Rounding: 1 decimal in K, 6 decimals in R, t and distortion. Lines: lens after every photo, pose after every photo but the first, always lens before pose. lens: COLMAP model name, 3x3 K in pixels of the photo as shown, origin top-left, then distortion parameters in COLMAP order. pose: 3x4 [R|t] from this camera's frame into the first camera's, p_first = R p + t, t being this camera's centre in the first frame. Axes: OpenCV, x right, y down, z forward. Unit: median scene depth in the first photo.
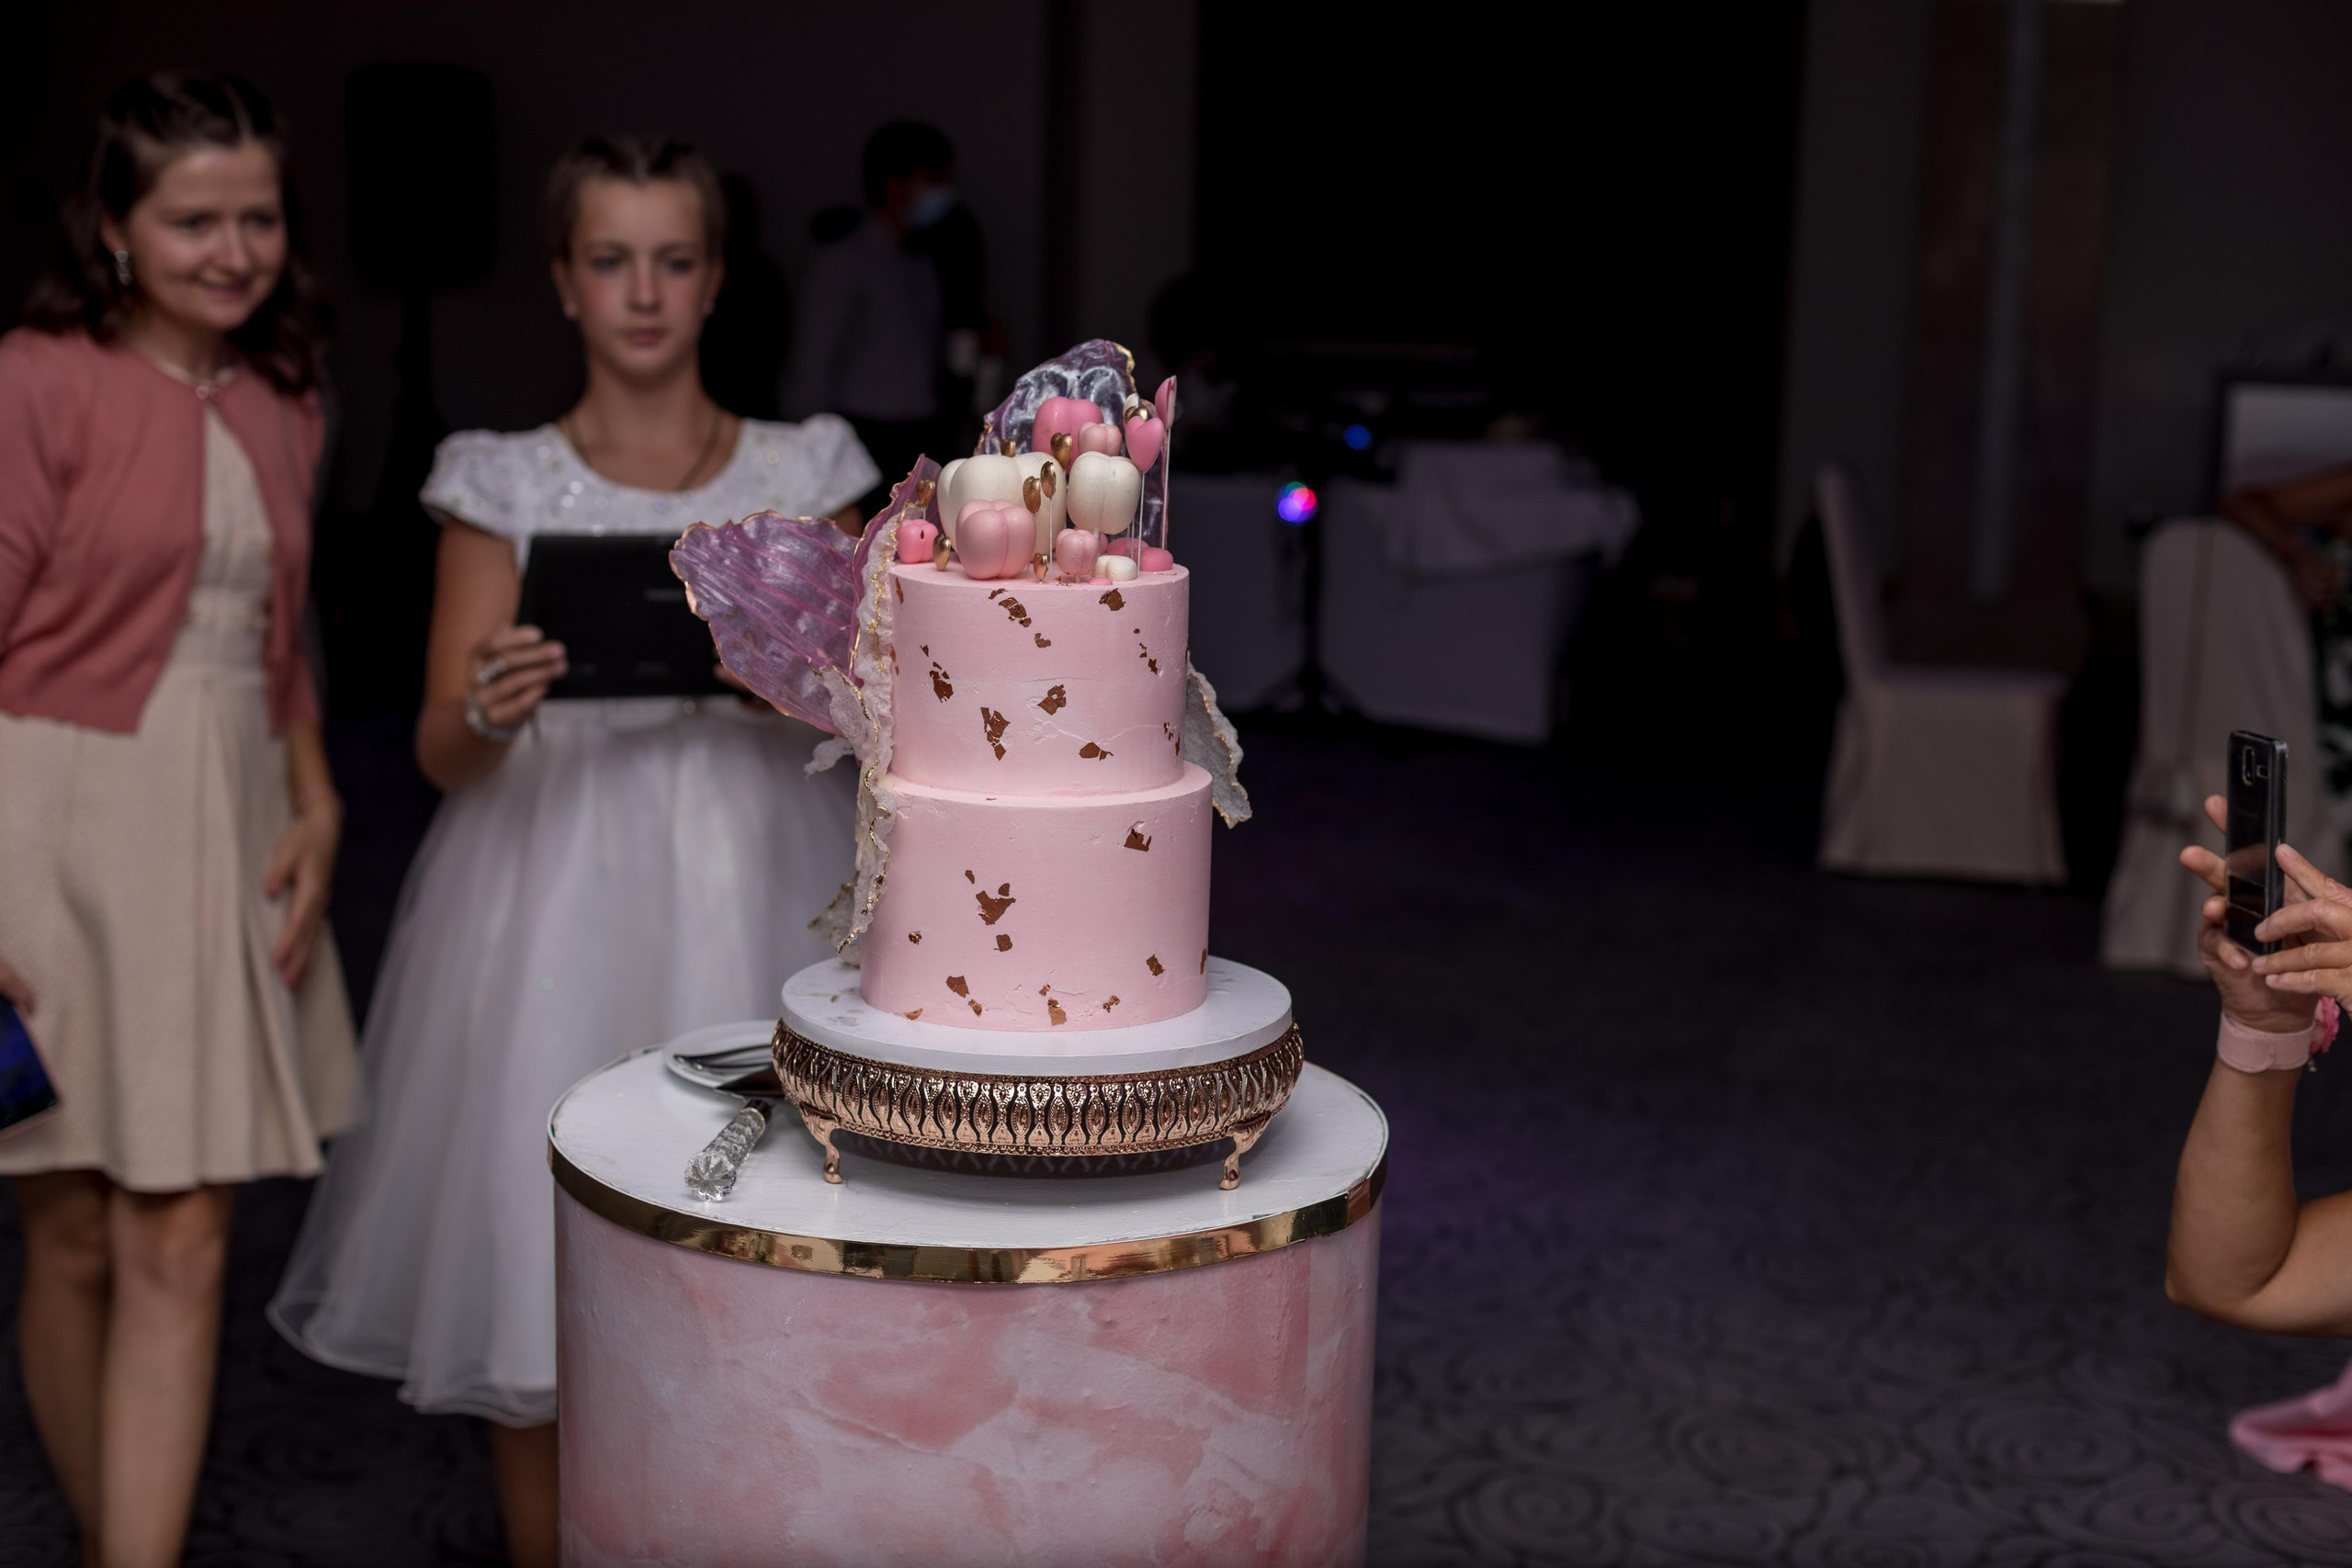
lens RADIAL K [[3295.7, 0, 1176.5], [0, 3295.7, 856.6], [0, 0, 1]] dist [0.017528, 0.033628]
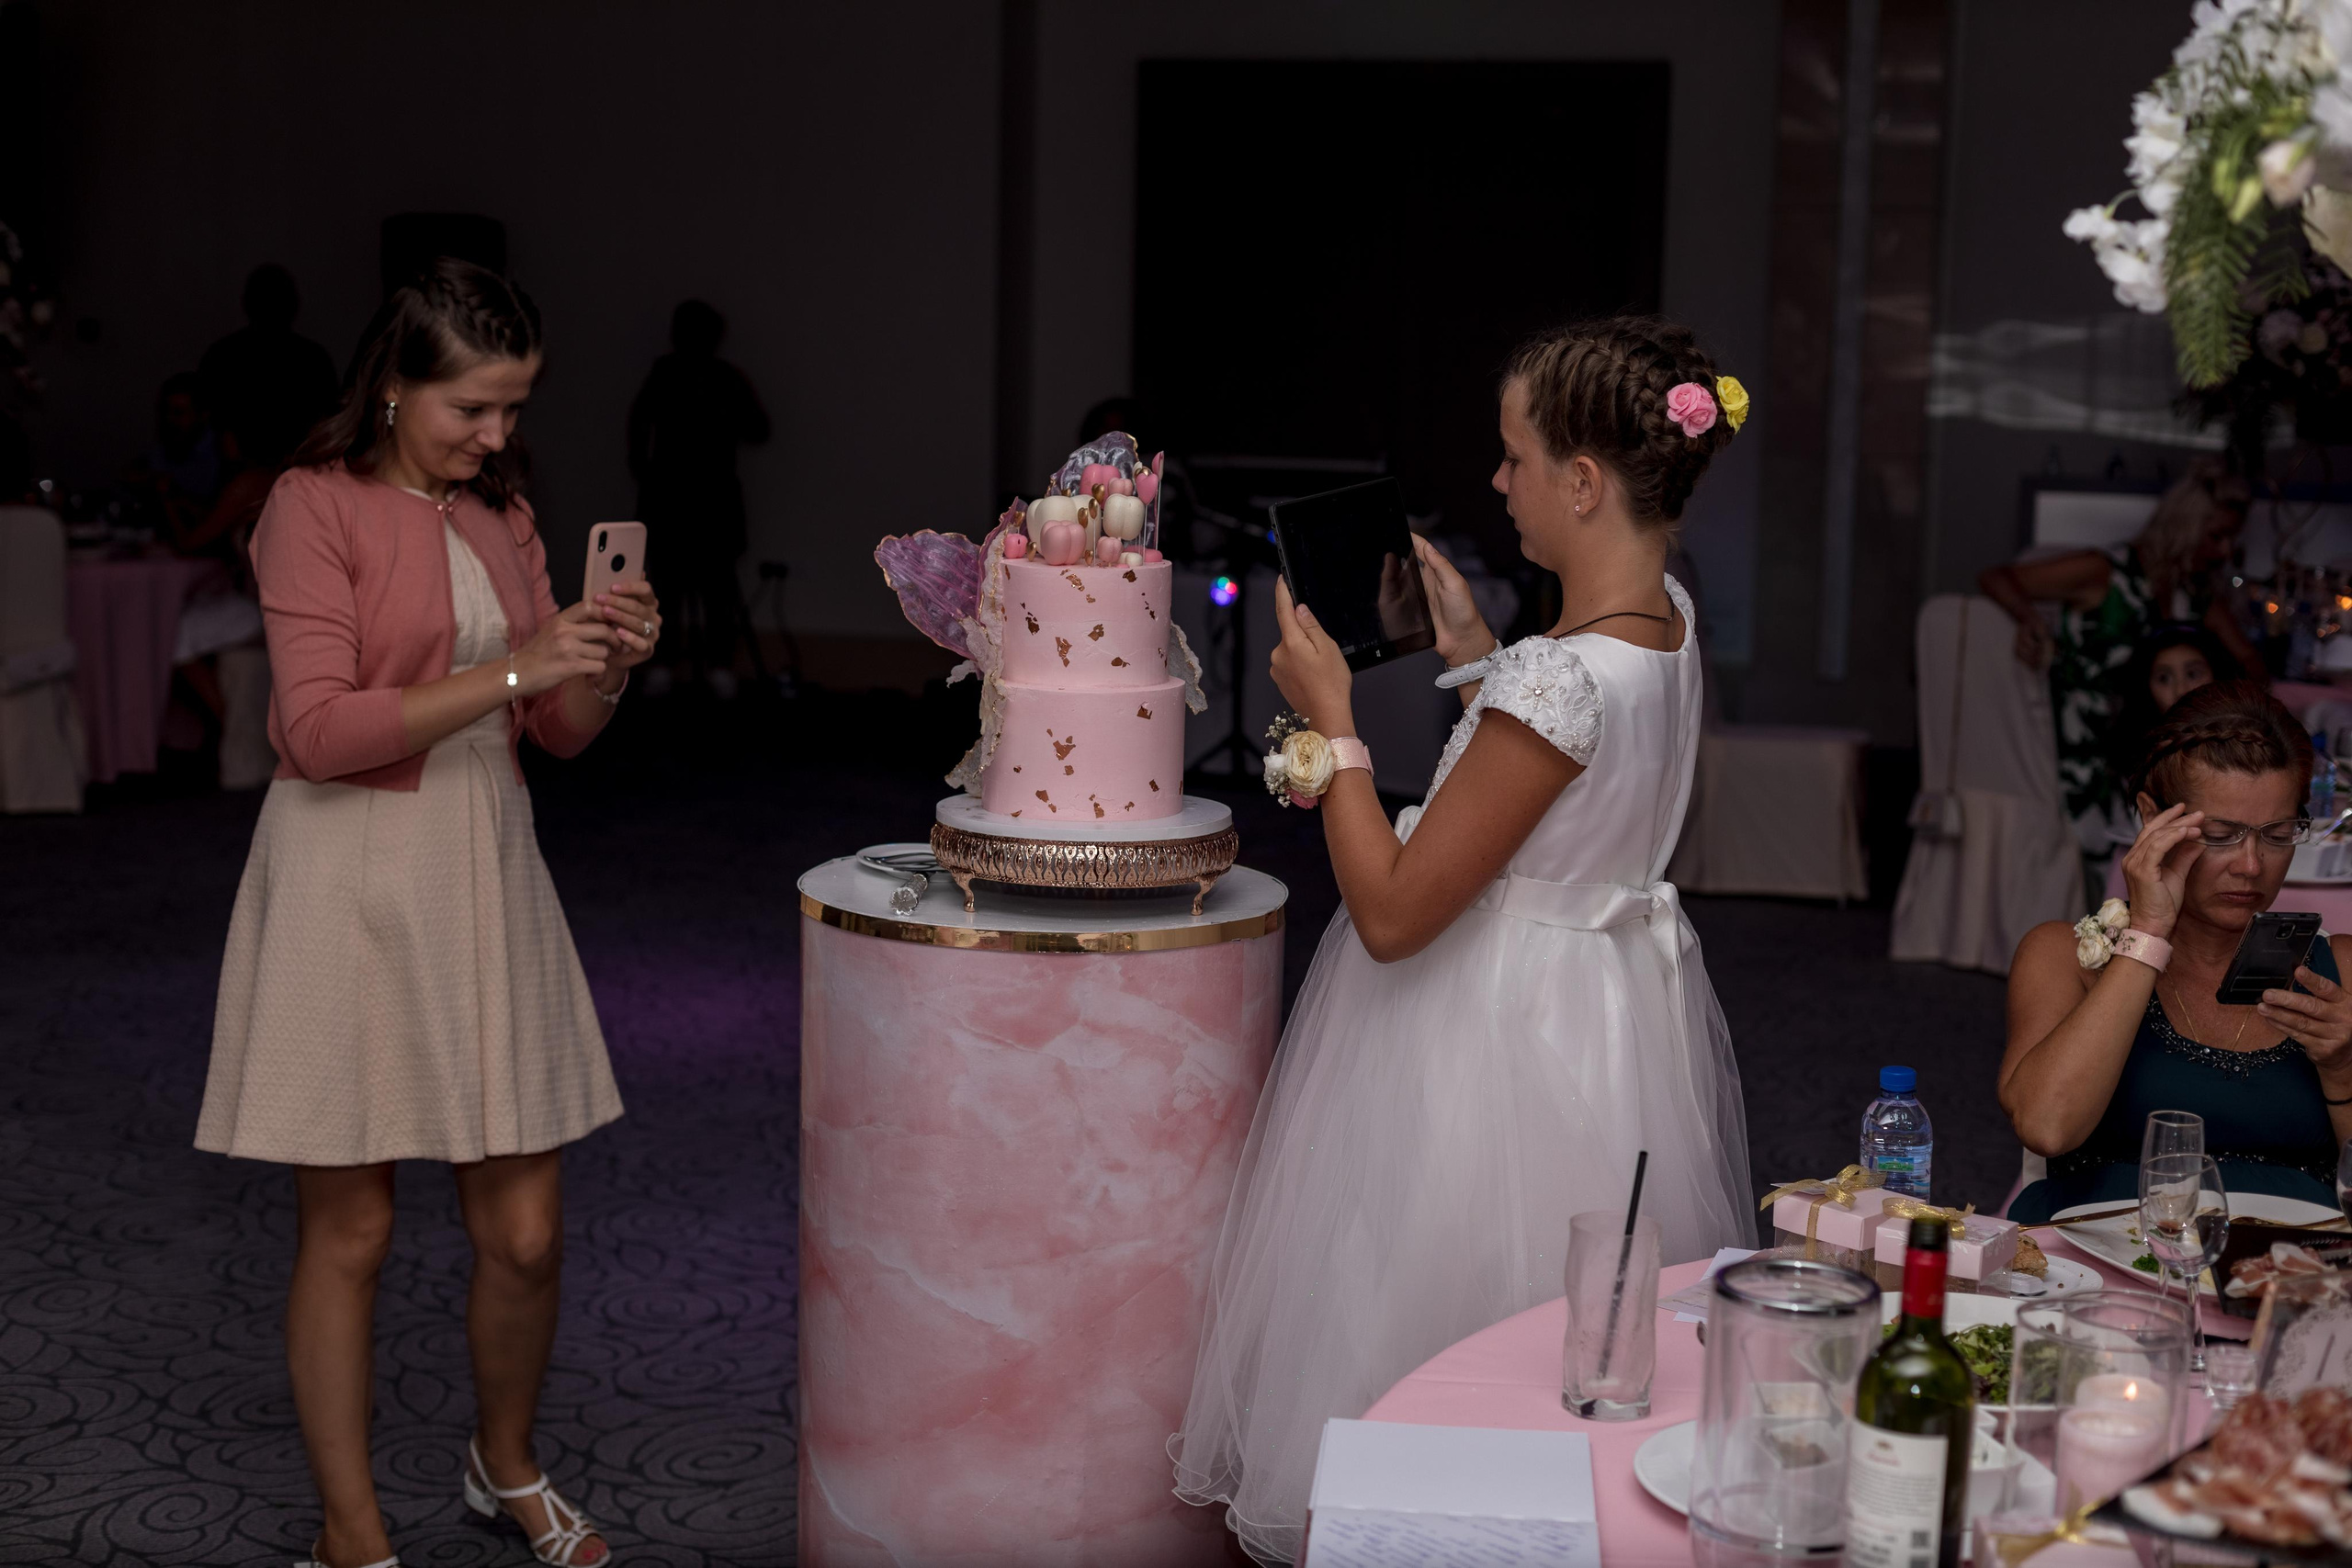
lens RADIAL K [[3295.7, 0, 1176.5], [0, 3295.7, 856.6], [0, 0, 1]] dist [0.017528, 0.033628]
pose [[0.999734, -0.003495, 0.022810, -0.034567], [0.004308, 0.999354, -0.035690, 0.132812], [-0.022670, 0.035778, 0.999103, -0.746625]]
